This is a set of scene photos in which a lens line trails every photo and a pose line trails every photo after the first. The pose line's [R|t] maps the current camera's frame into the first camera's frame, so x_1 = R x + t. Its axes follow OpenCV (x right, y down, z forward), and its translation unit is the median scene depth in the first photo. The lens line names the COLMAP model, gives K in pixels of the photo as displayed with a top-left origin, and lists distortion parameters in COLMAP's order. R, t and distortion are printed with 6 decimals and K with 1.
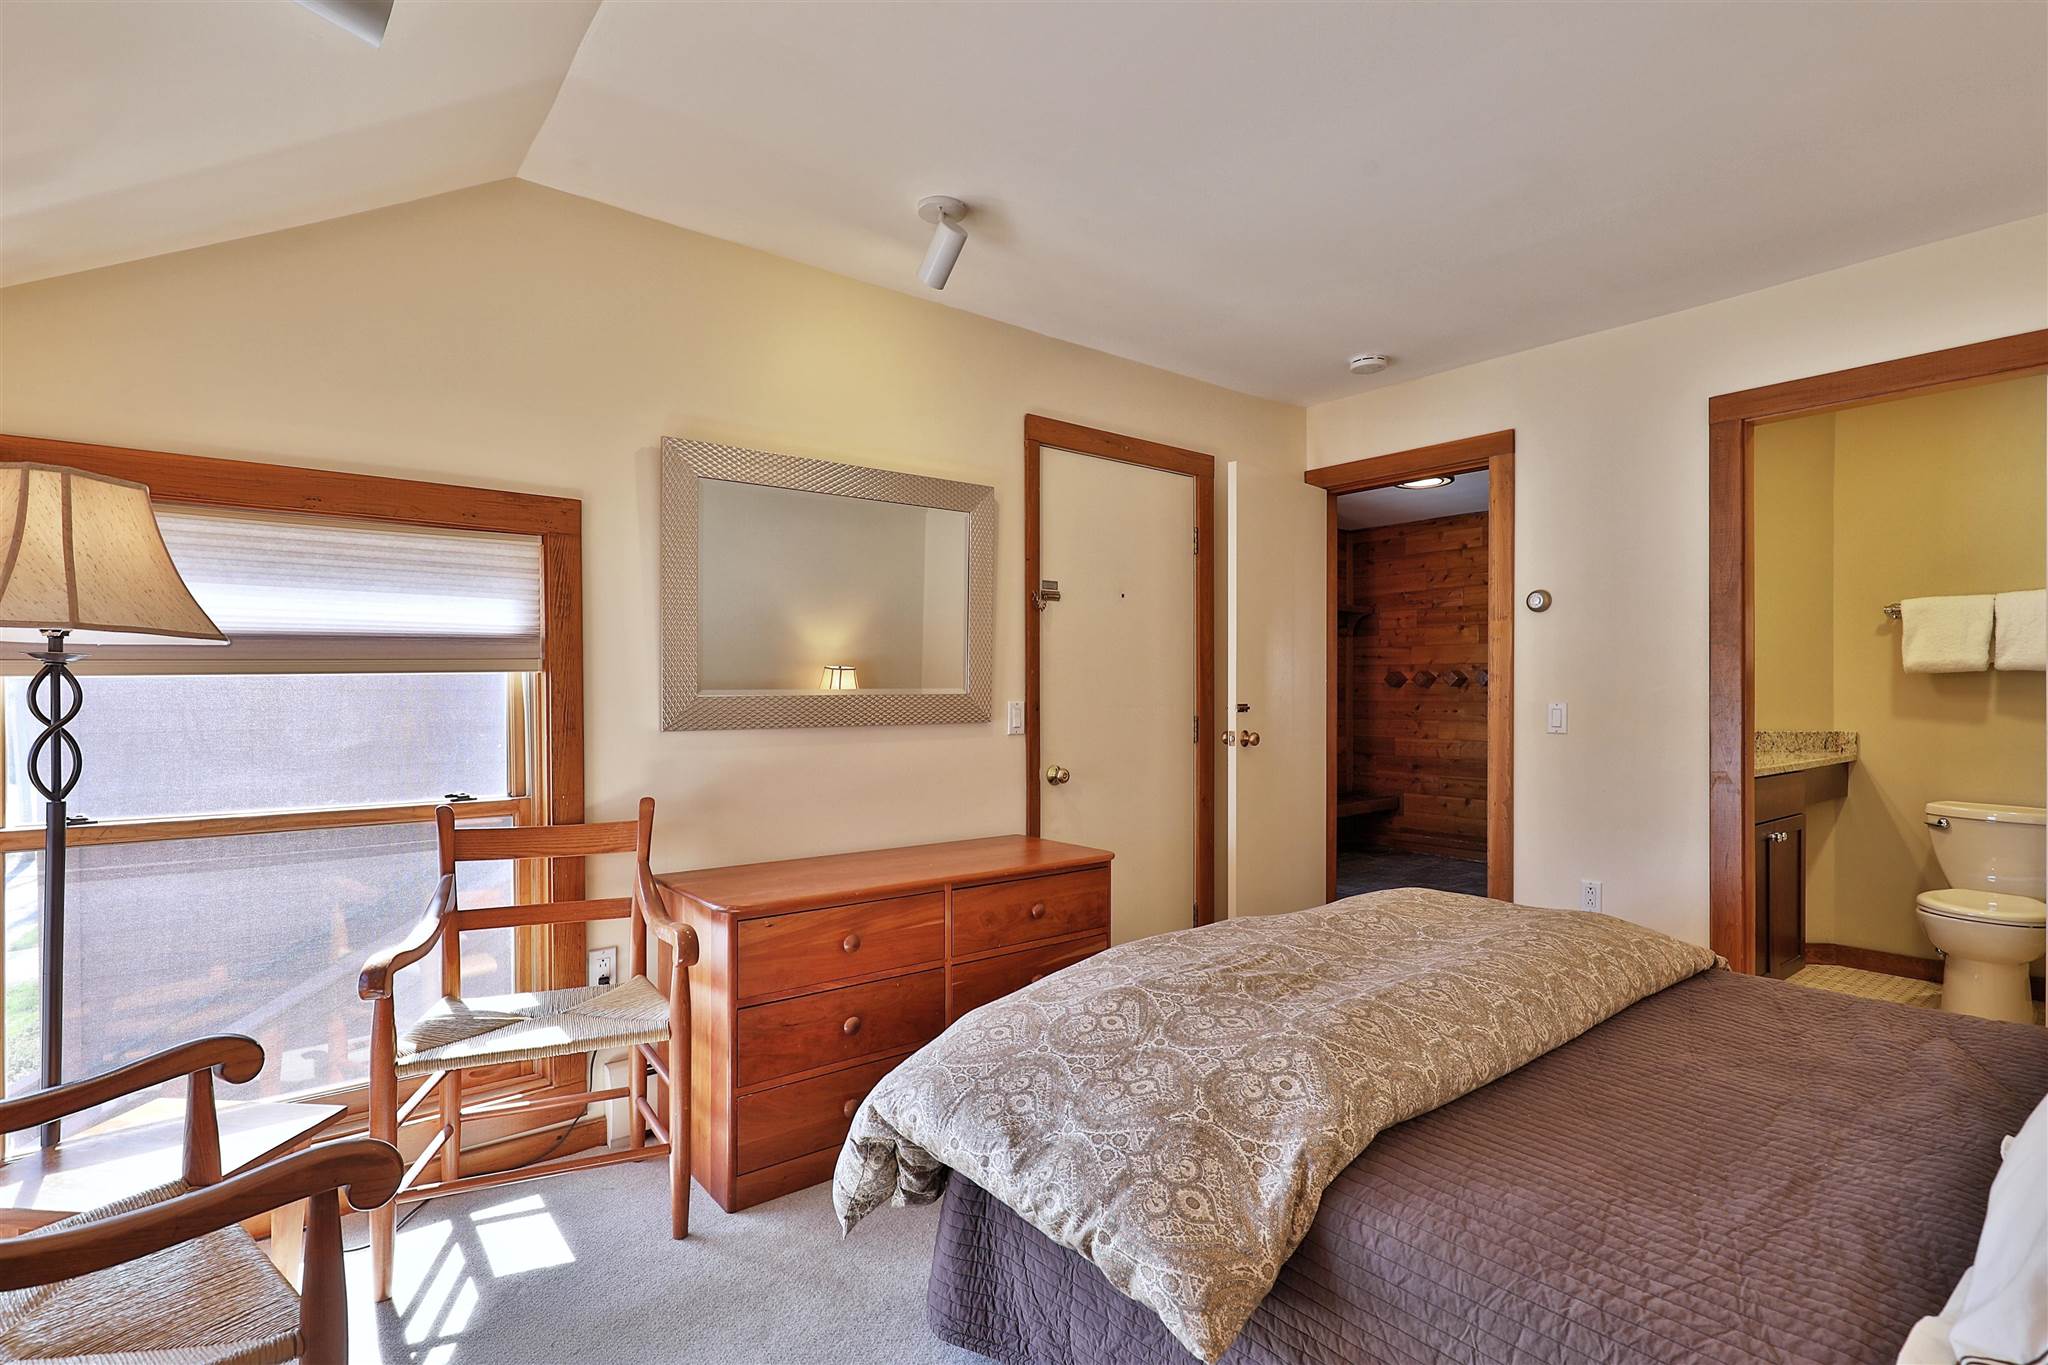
lens RADIAL K [[991.7, 0, 1015.6], [0, 991.7, 695.3], [0, 0, 1]] dist [-0.000598, 0.000507]
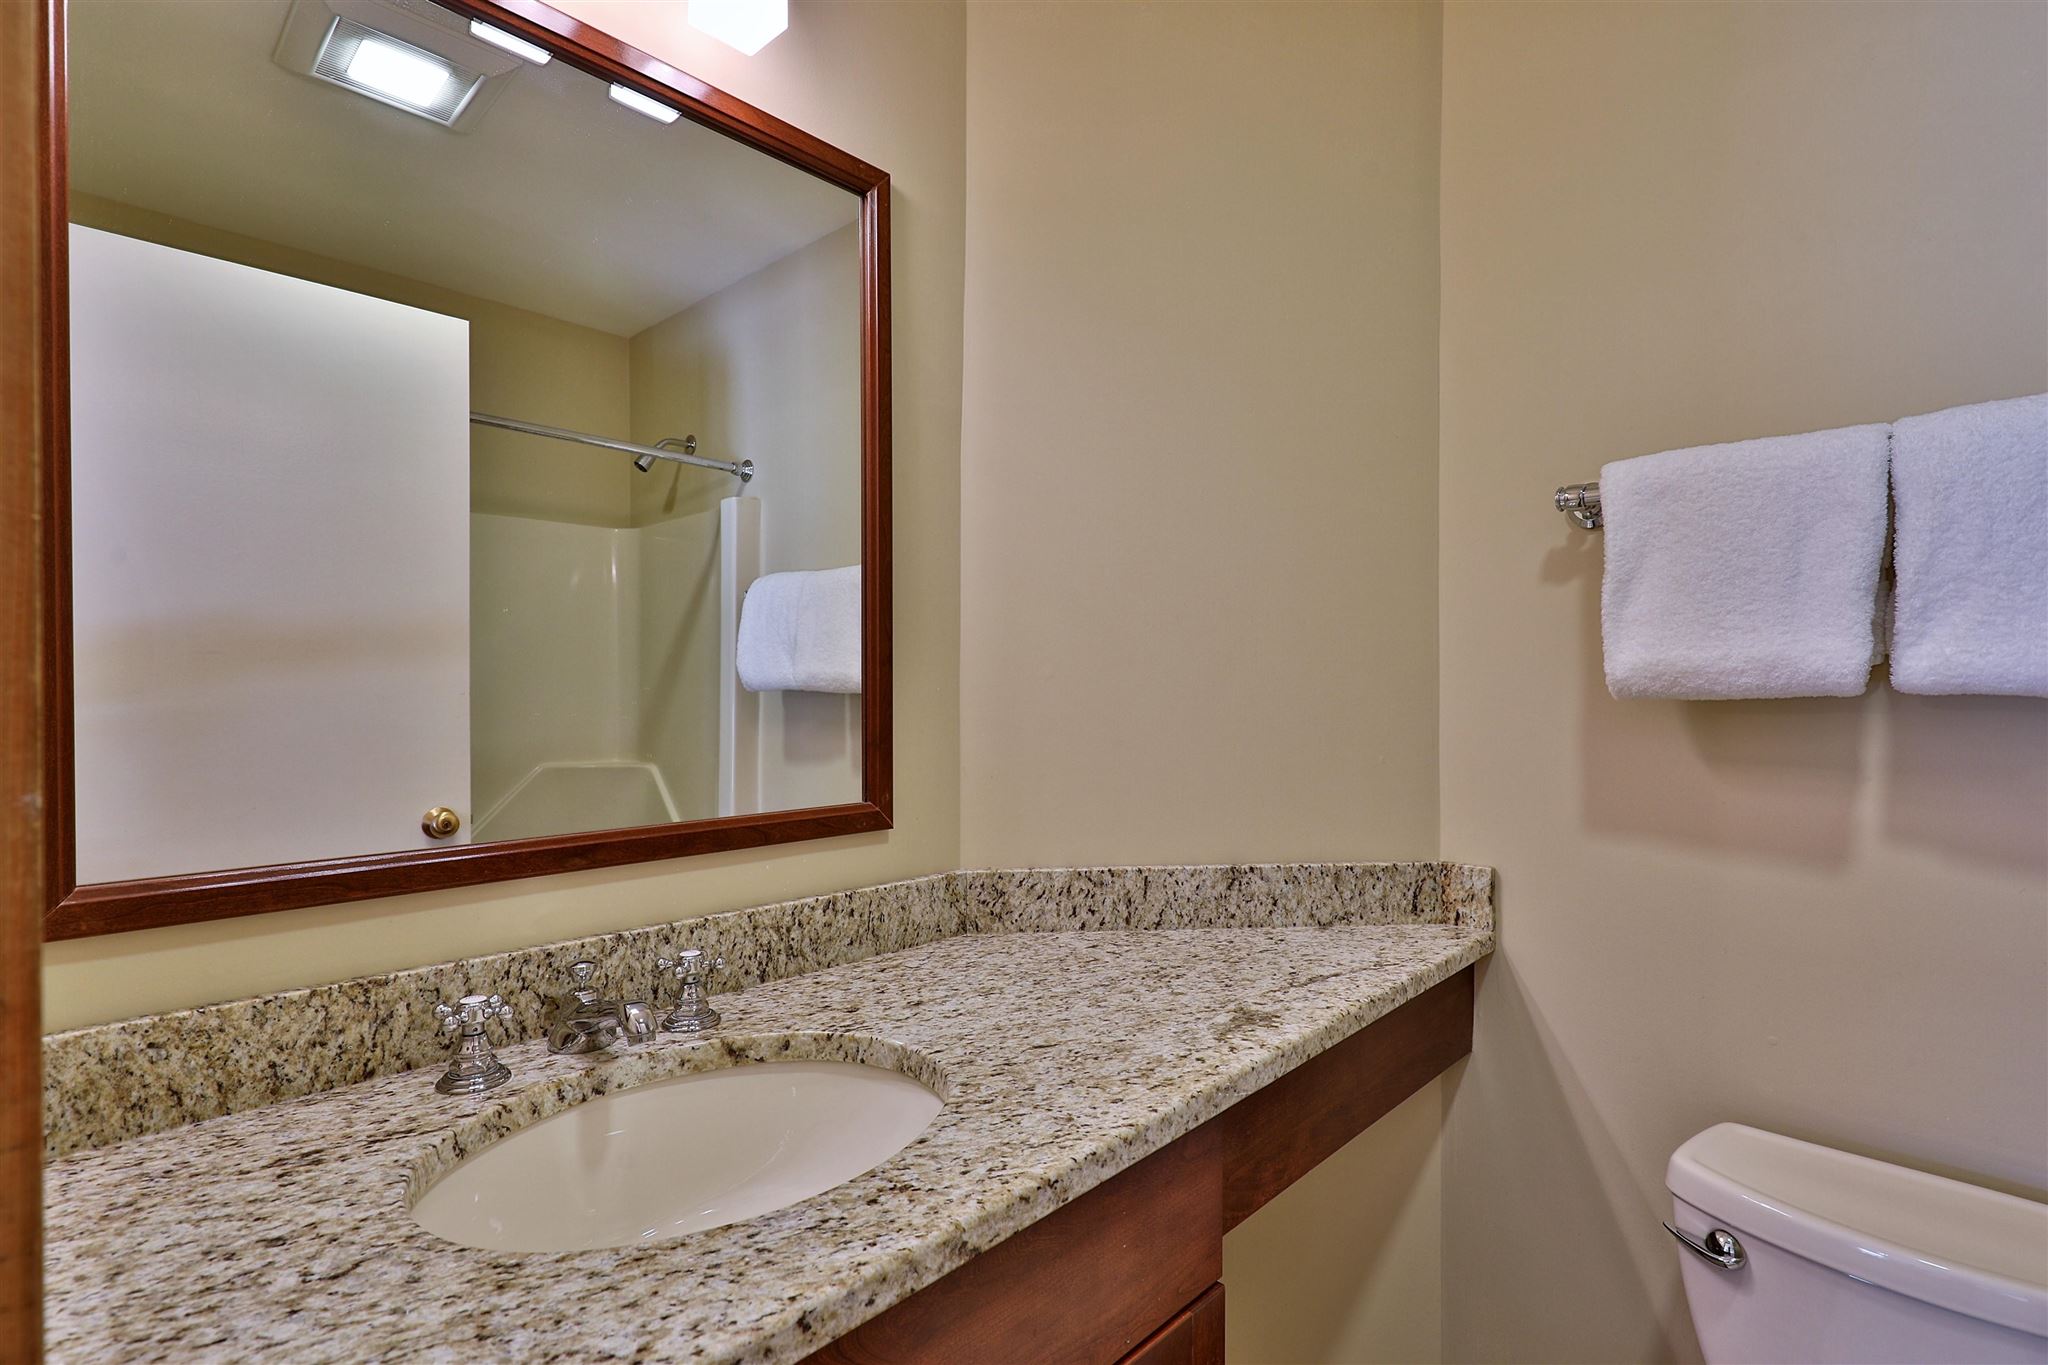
lens RADIAL K [[983.7, 0, 1024.0], [0, 983.7, 682.5], [0, 0, 1]] dist [-0.002012, -0.000615]
pose [[0.990225, -0.002244, 0.139462, 0.684308], [0.003034, 0.999981, -0.005453, -0.026761], [-0.139447, 0.005823, 0.990212, 0.734170]]
